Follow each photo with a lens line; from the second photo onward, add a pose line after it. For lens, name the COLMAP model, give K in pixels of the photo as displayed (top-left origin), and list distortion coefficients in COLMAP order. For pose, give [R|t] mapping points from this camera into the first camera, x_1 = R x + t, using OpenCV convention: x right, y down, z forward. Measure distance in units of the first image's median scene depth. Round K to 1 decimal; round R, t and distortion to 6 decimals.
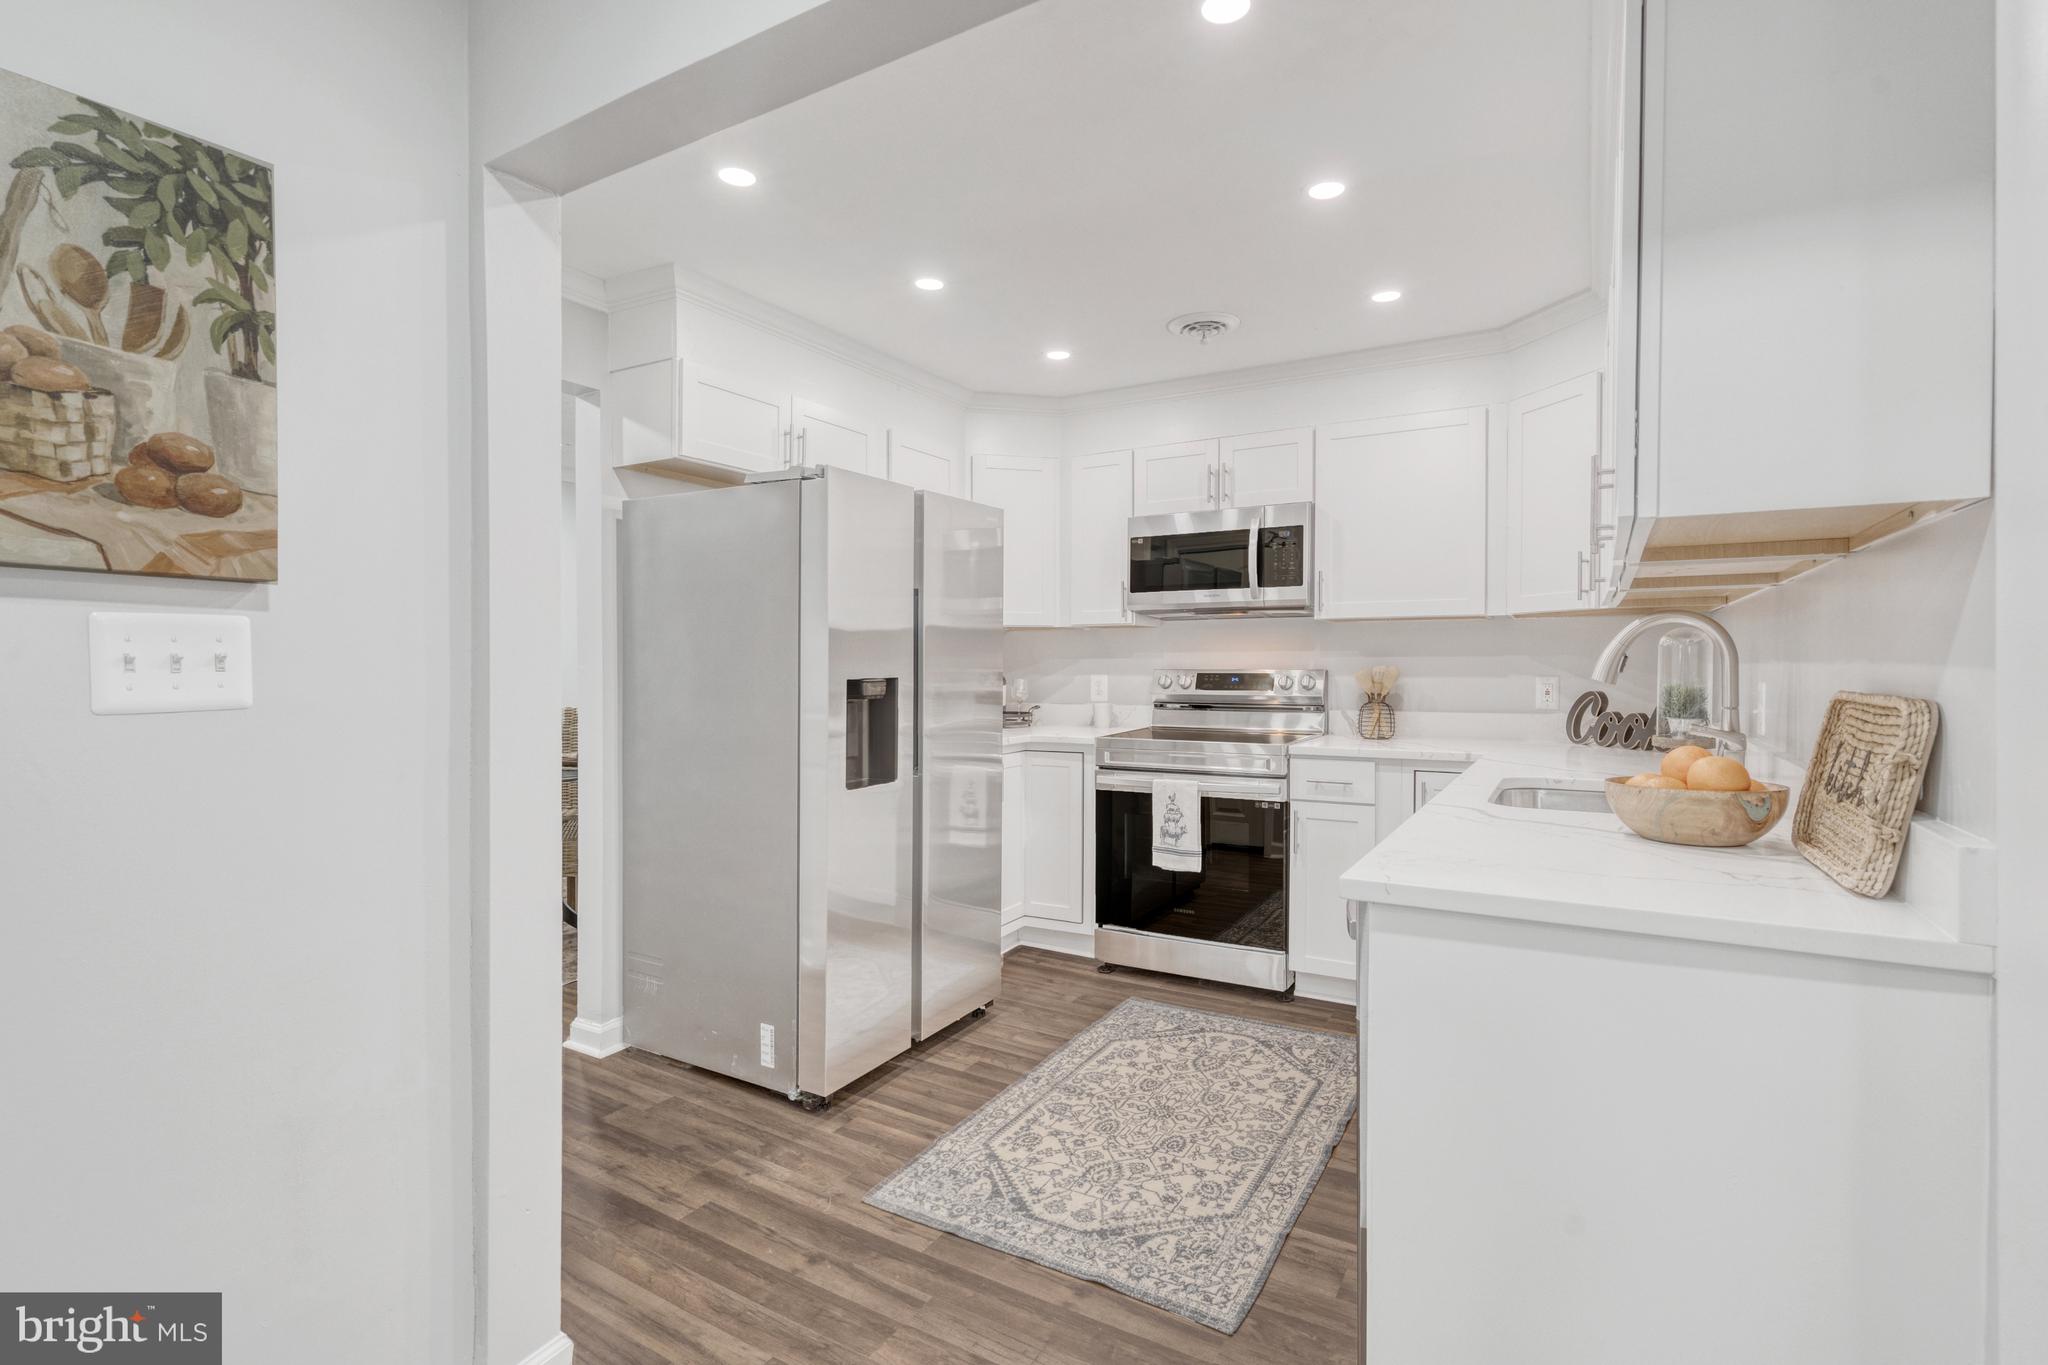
lens RADIAL K [[953.8, 0, 1027.2], [0, 953.8, 658.7], [0, 0, 1]] dist [-0.002268, 0.000454]
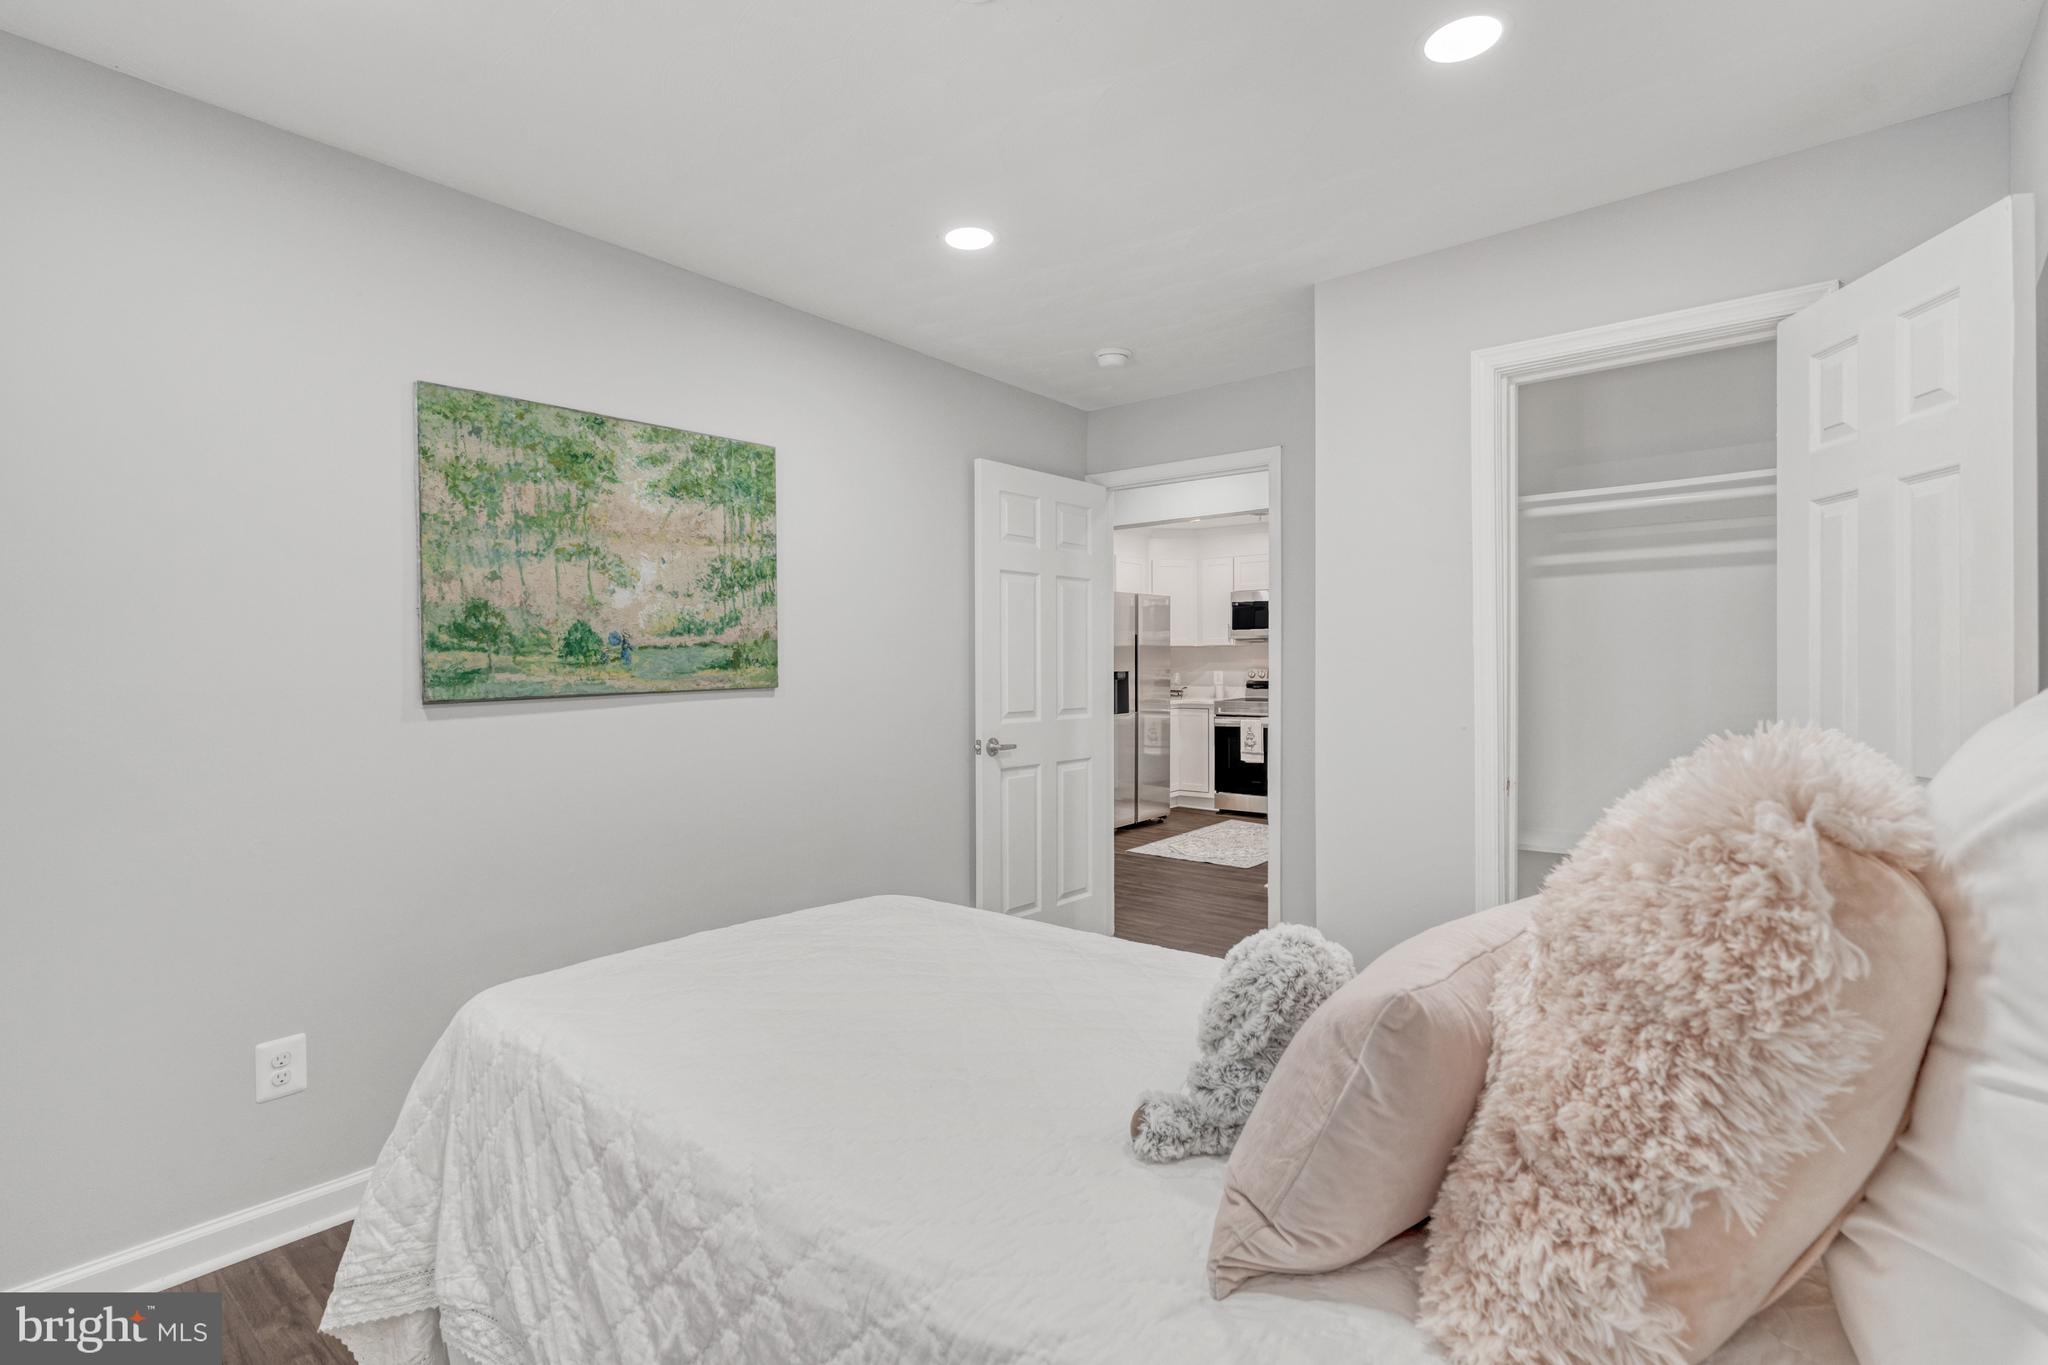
lens RADIAL K [[955.9, 0, 1024.0], [0, 955.9, 682.5], [0, 0, 1]] dist [-0.001016, 0.000423]
pose [[0.980338, -0.011861, -0.196970, 0.080015], [0.016494, 0.999624, 0.021896, -0.010276], [0.196636, -0.024714, 0.980165, -1.170846]]
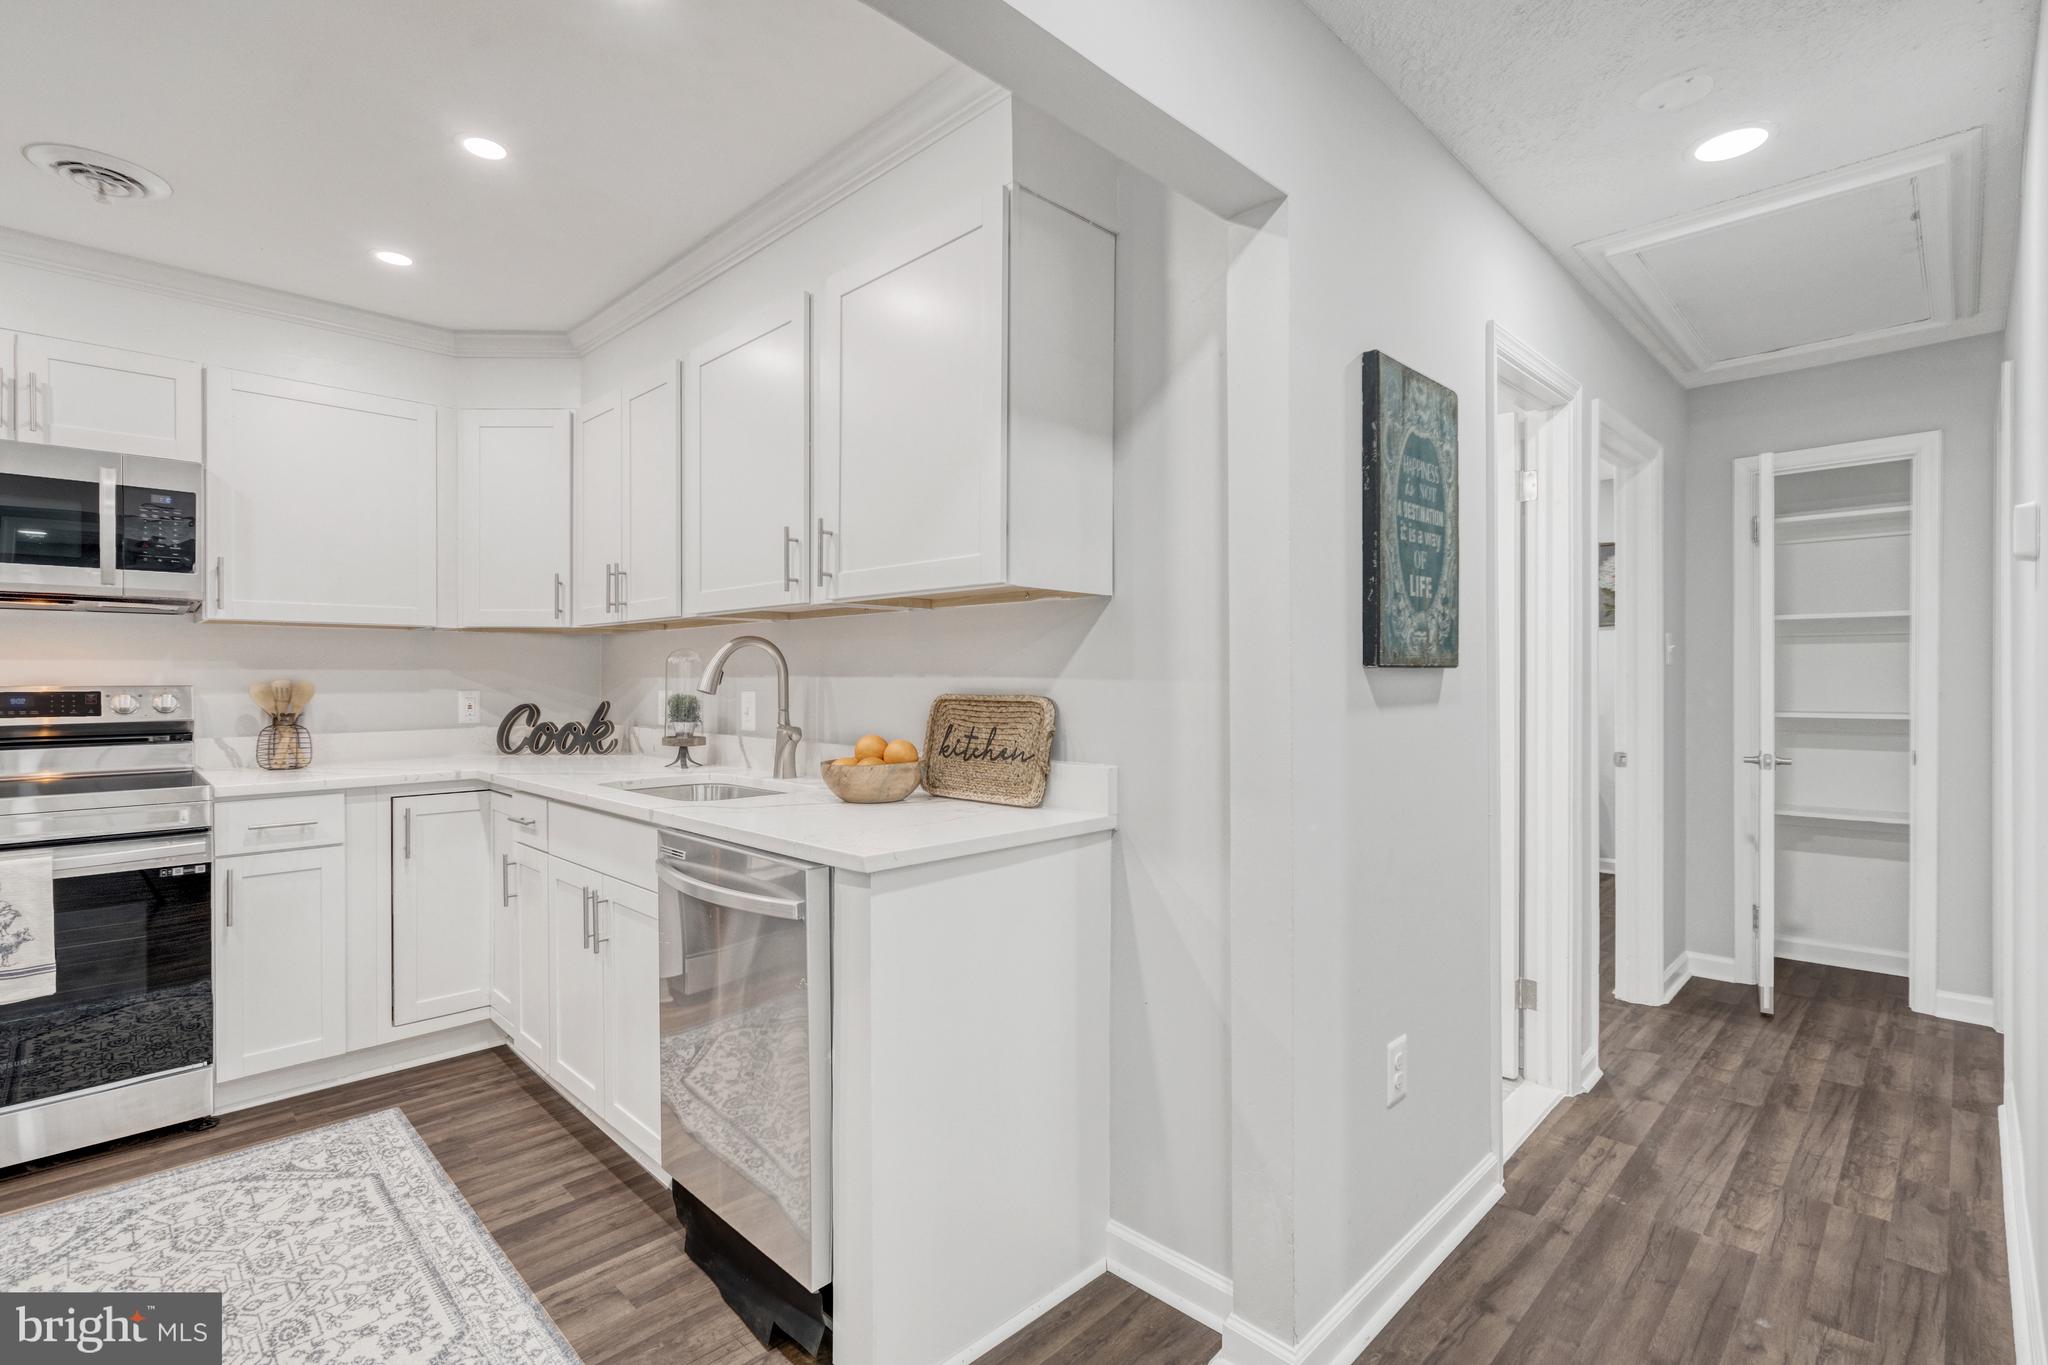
lens RADIAL K [[951.2, 0, 1021.0], [0, 951.2, 680.1], [0, 0, 1]] dist [-0.001668, 0.000550]
pose [[0.248551, -0.001040, 0.968618, -0.282945], [-0.004287, 0.999988, 0.002174, 0.002813], [-0.968609, -0.004693, 0.248544, 0.189185]]
